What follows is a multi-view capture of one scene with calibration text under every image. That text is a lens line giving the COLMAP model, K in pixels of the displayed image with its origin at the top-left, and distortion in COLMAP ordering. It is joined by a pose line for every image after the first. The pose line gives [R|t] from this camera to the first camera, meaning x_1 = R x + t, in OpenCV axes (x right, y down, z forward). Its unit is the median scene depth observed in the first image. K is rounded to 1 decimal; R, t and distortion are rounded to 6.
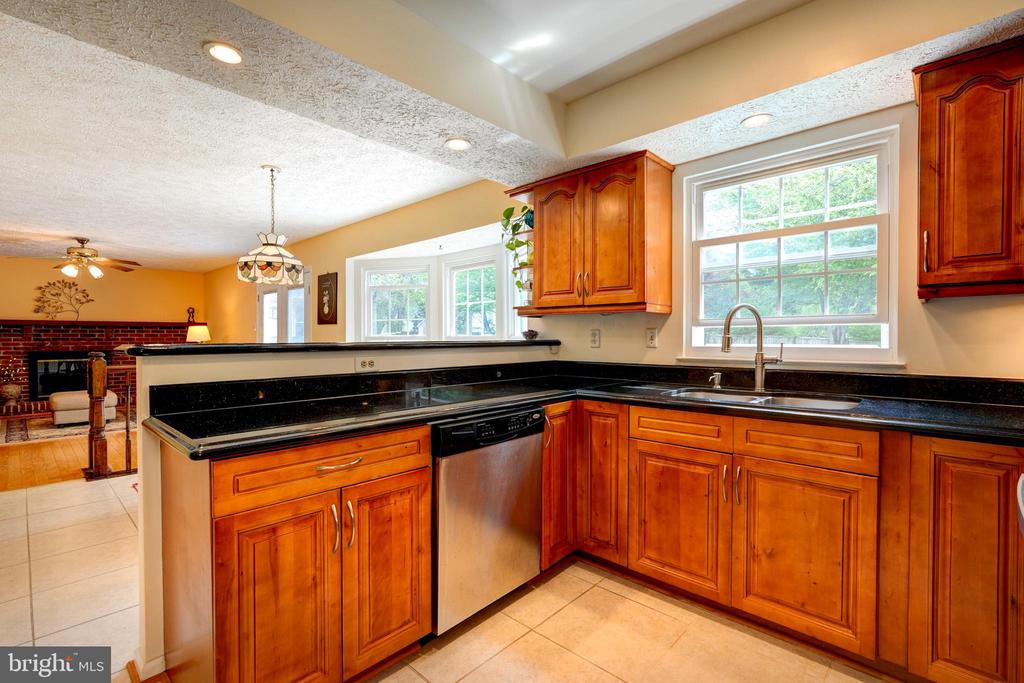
lens RADIAL K [[461.8, 0, 517.3], [0, 461.8, 342.4], [0, 0, 1]] dist [-0.010771, 0.004663]
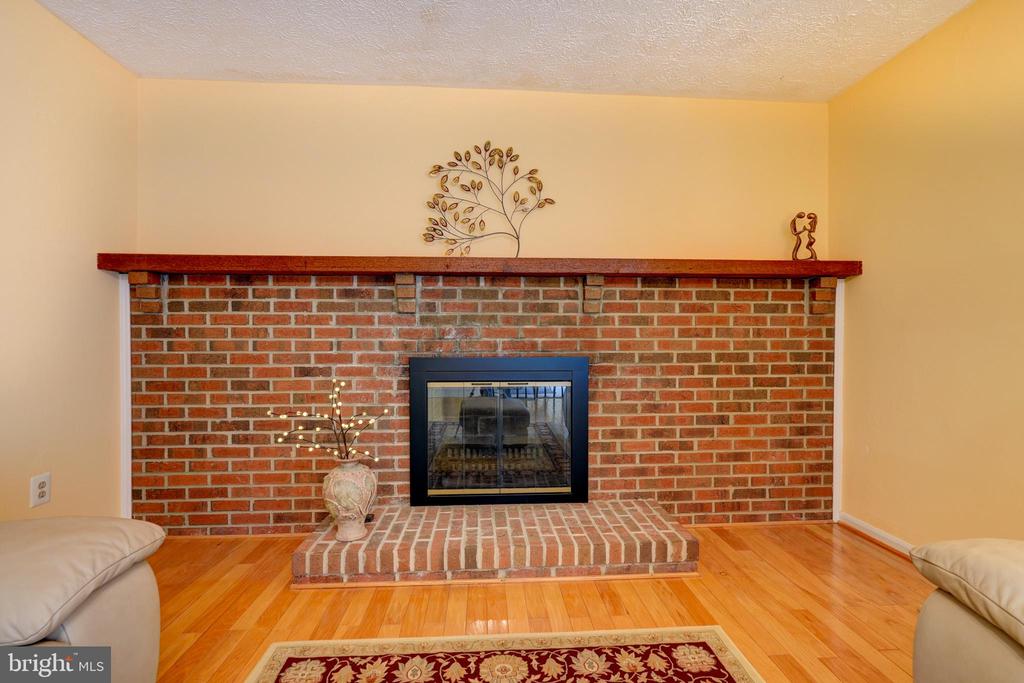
lens RADIAL K [[461.8, 0, 513.0], [0, 461.8, 344.5], [0, 0, 1]] dist [-0.010771, 0.004663]
pose [[0.716454, 0.000819, -0.697634, -0.758575], [-0.010828, 0.999892, -0.009946, 0.014285], [0.697550, 0.014679, 0.716386, 0.792569]]
